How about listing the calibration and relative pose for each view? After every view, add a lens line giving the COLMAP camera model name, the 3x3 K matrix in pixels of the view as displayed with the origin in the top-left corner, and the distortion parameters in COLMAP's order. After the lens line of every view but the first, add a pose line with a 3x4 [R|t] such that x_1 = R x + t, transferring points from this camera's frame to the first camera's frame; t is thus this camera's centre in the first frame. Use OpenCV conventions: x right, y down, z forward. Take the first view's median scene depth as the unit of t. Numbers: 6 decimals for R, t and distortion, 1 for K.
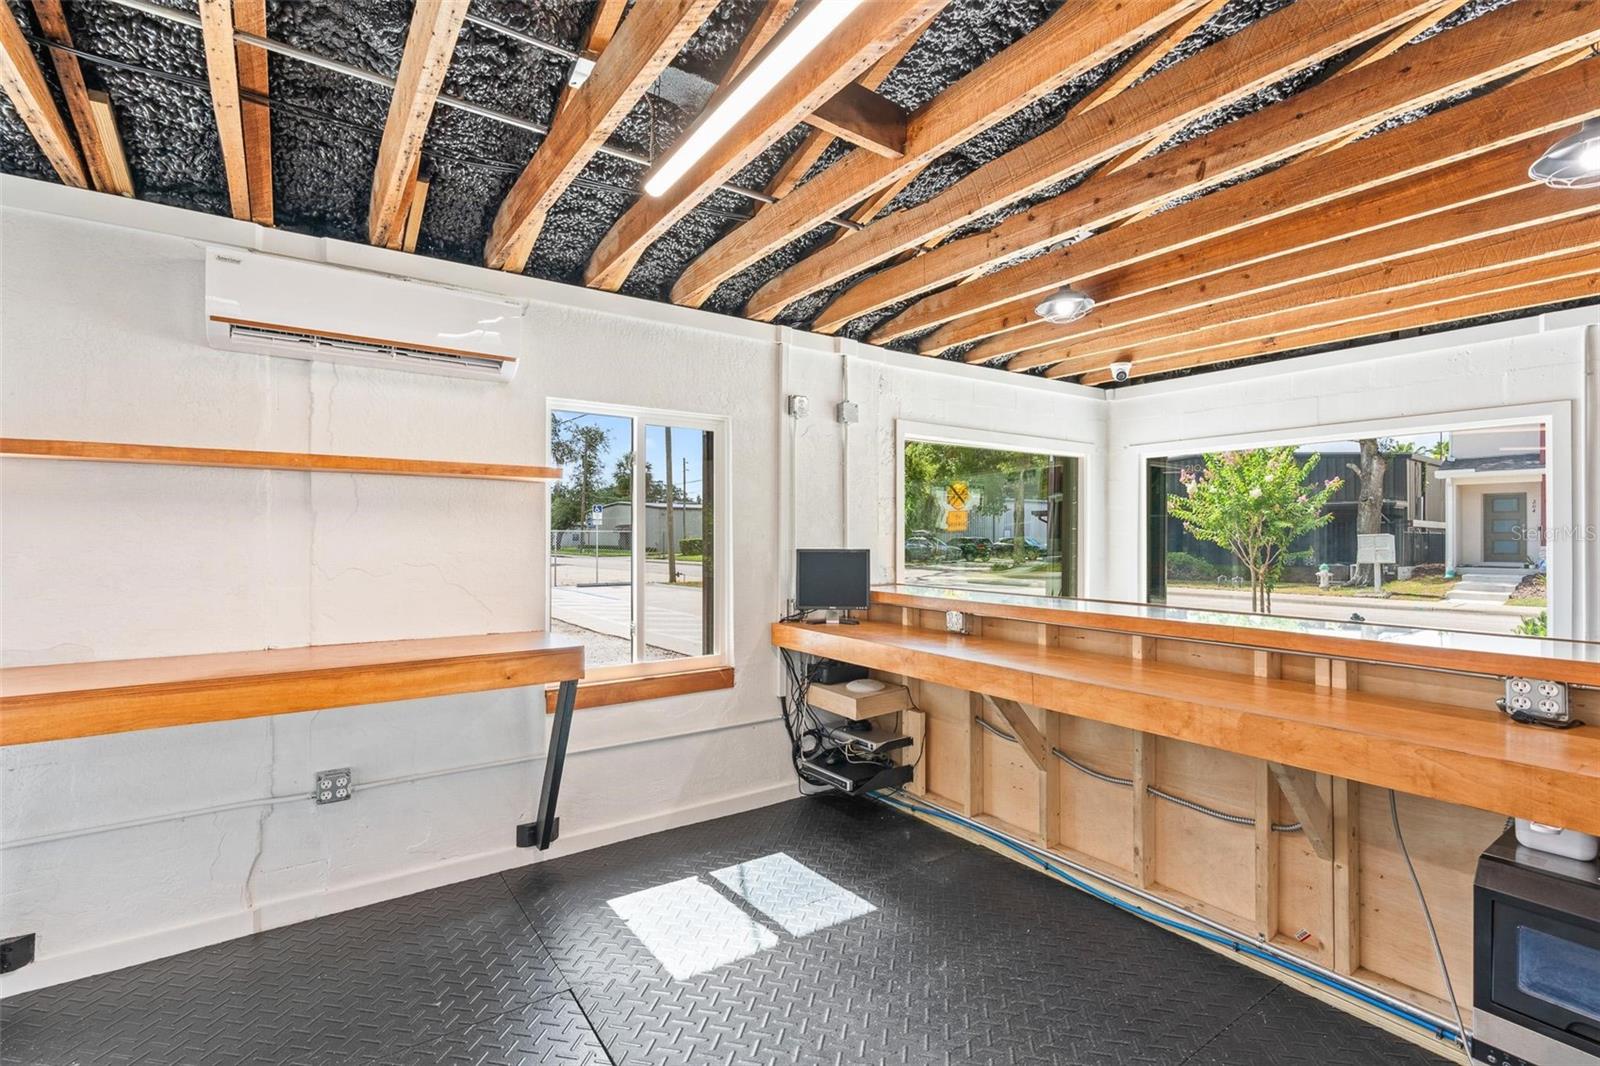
lens RADIAL K [[724.3, 0, 800.0], [0, 724.3, 533.0], [0, 0, 1]] dist [-0.002566, 0.000270]
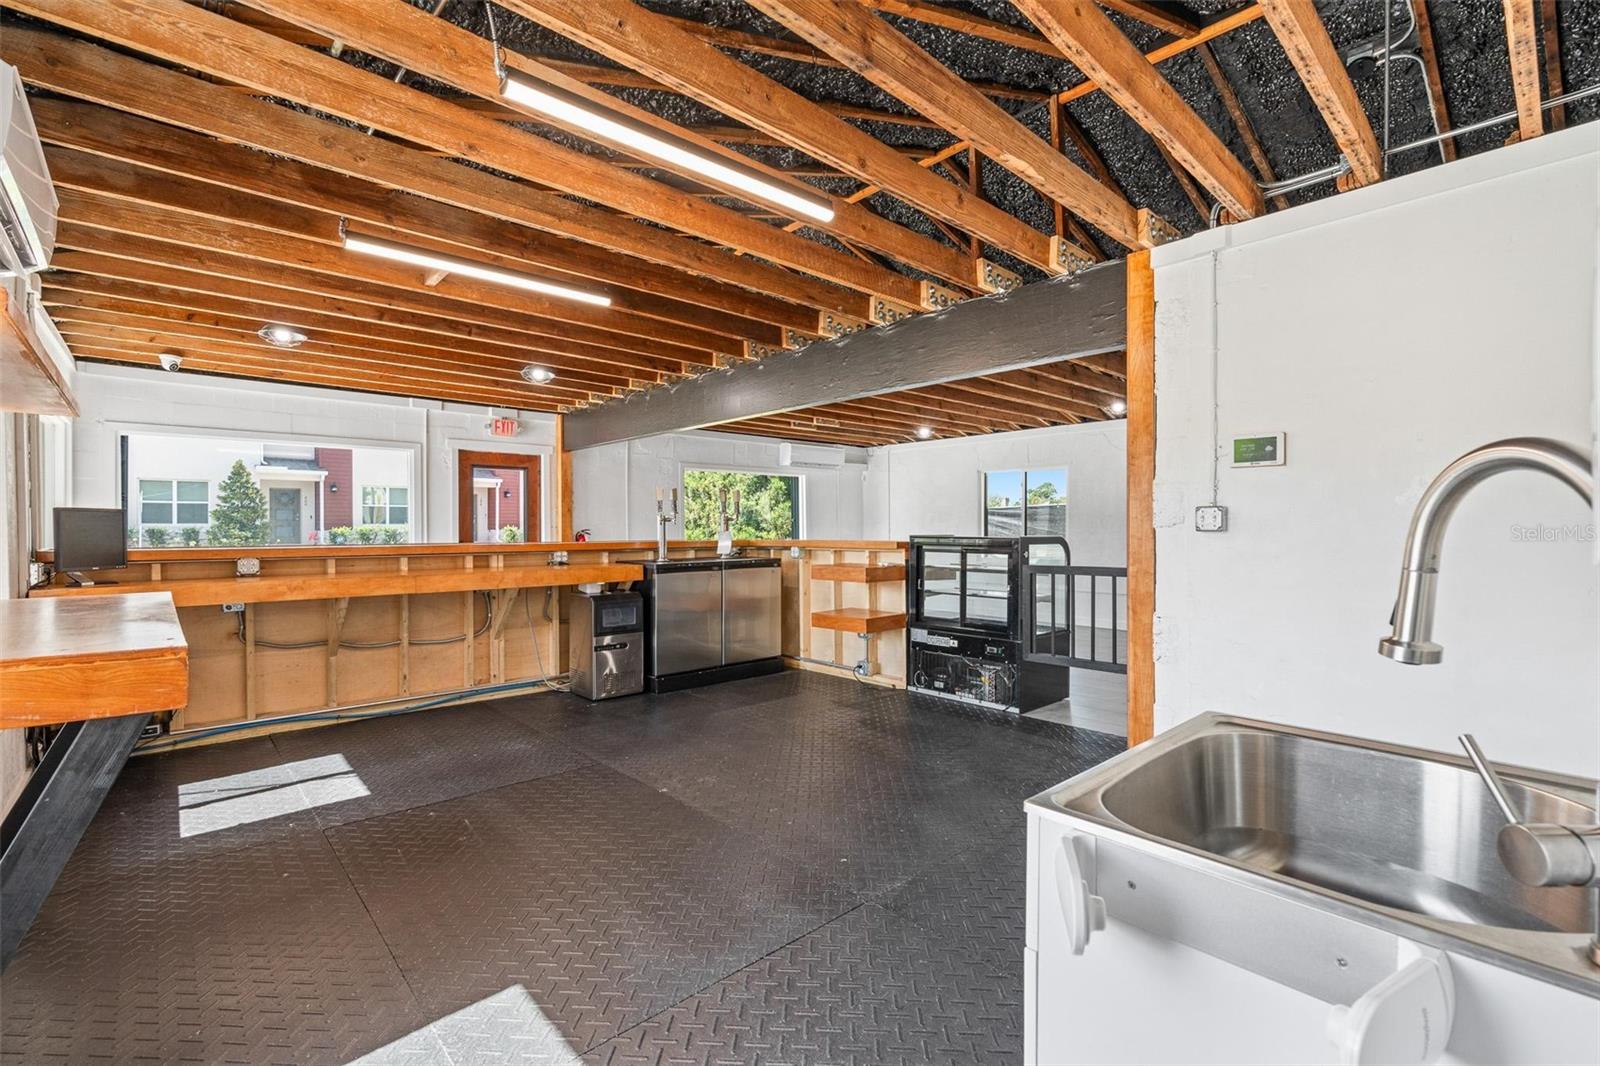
lens RADIAL K [[720.3, 0, 796.1], [0, 720.3, 514.5], [0, 0, 1]] dist [-0.006345, 0.000712]
pose [[-0.124167, 0.014531, 0.992155, -1.022143], [-0.001352, 0.999889, -0.014813, 0.042978], [-0.992260, -0.003181, -0.124133, 0.181441]]
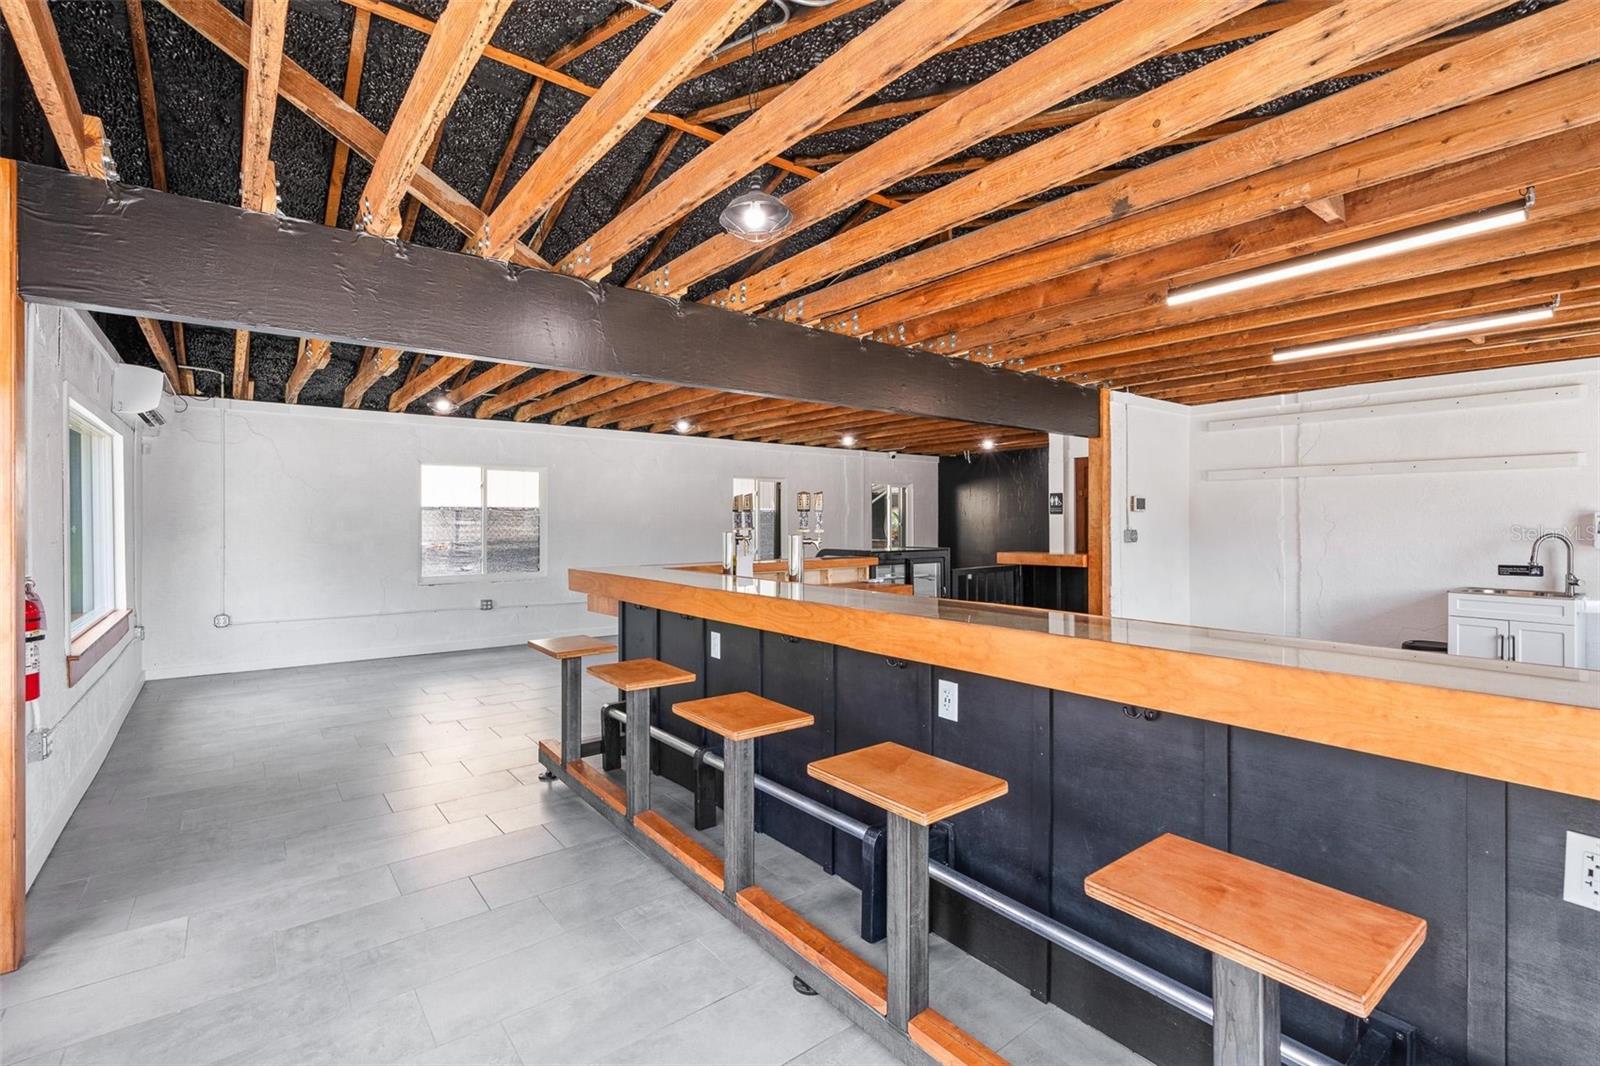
lens RADIAL K [[720.3, 0, 796.1], [0, 720.3, 514.5], [0, 0, 1]] dist [-0.006345, 0.000712]
pose [[-0.998547, -0.002832, -0.053812, 0.607317], [-0.002159, 0.999919, -0.012551, 0.008031], [0.053843, -0.012417, -0.998472, 1.238087]]
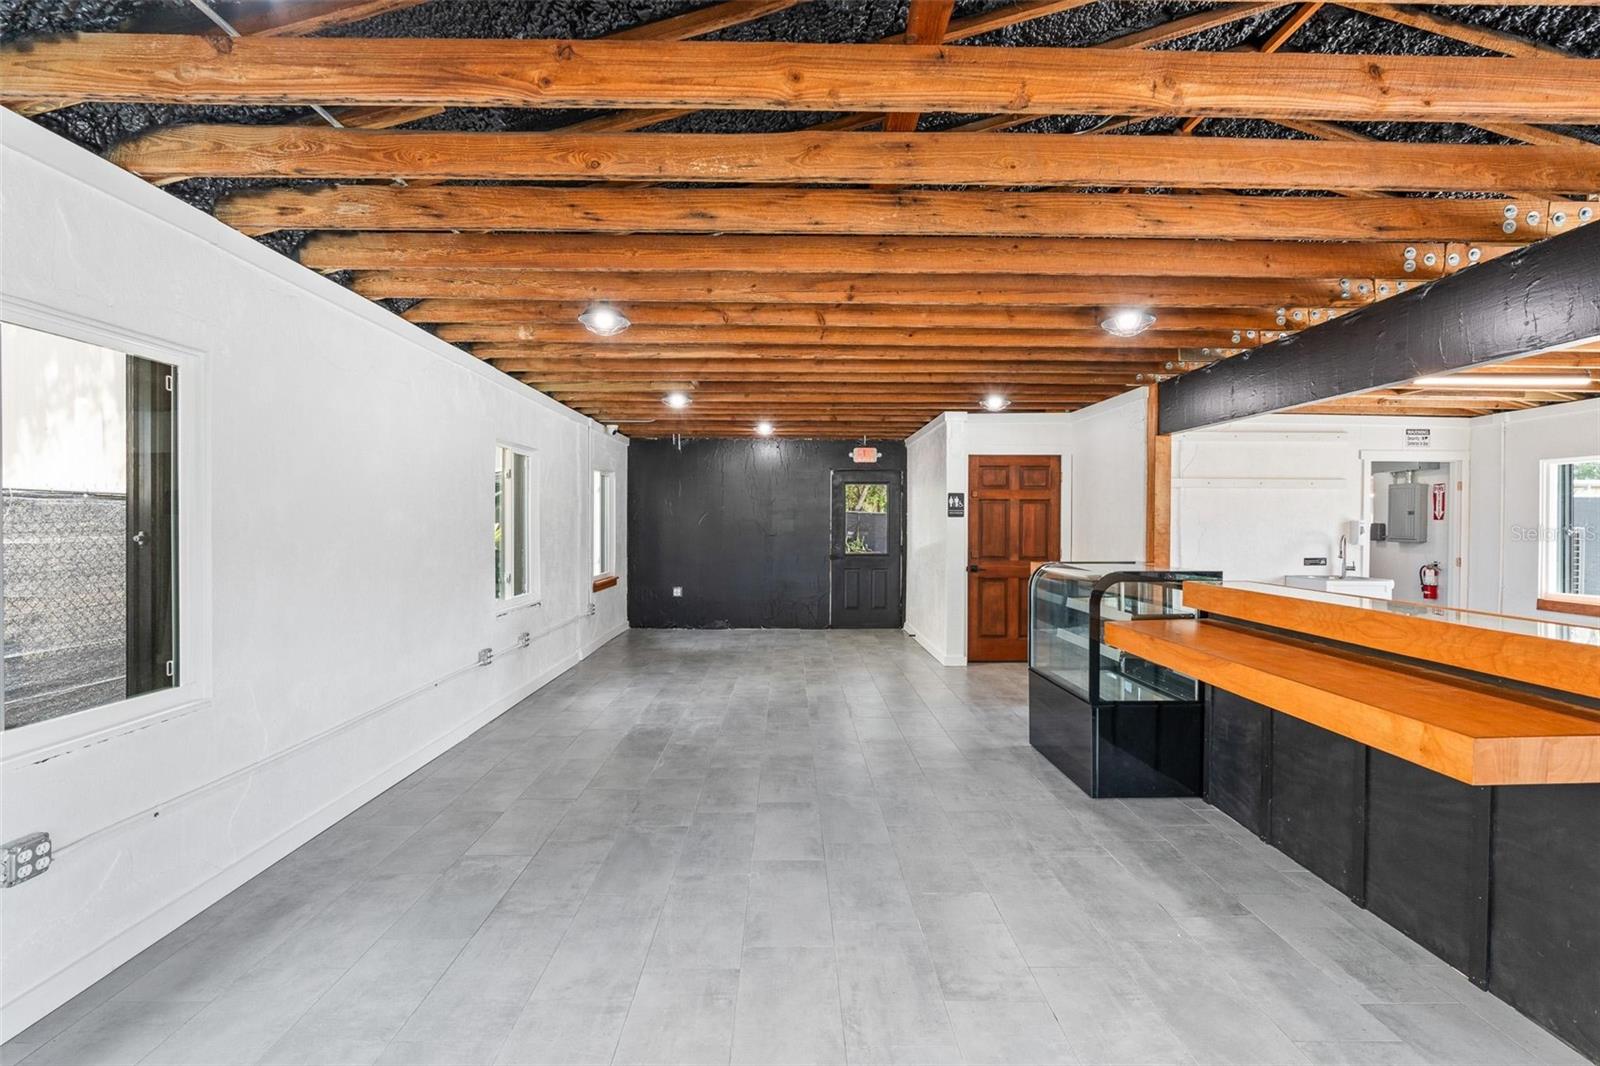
lens RADIAL K [[715.2, 0, 797.8], [0, 715.2, 529.2], [0, 0, 1]] dist [-0.011044, 0.004077]
pose [[-0.561031, 0.002546, -0.827791, 1.506666], [-0.002701, 0.999984, 0.004907, 0.002736], [0.827790, 0.004989, -0.561016, -0.151016]]
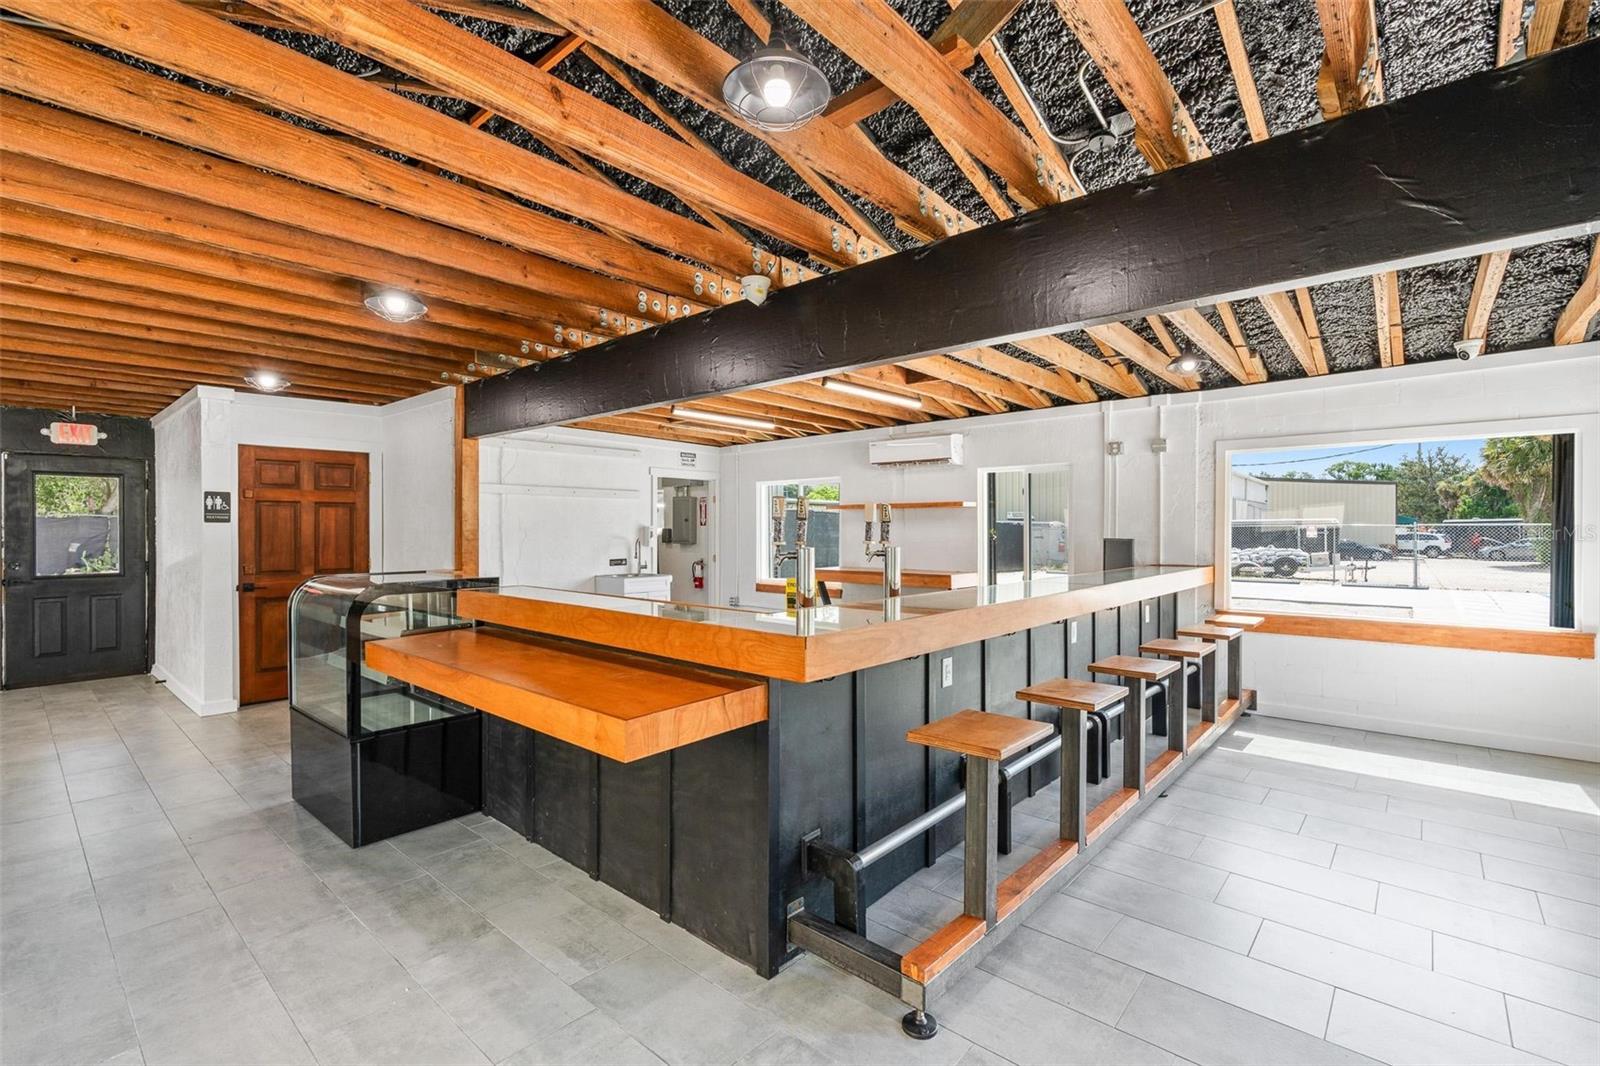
lens RADIAL K [[716.4, 0, 798.9], [0, 716.4, 532.7], [0, 0, 1]] dist [-0.007643, 0.001741]
pose [[0.234758, 0.000537, -0.972054, 1.413796], [0.005574, 0.999983, 0.001898, 0.003826], [0.972038, -0.005864, 0.234751, -0.048724]]
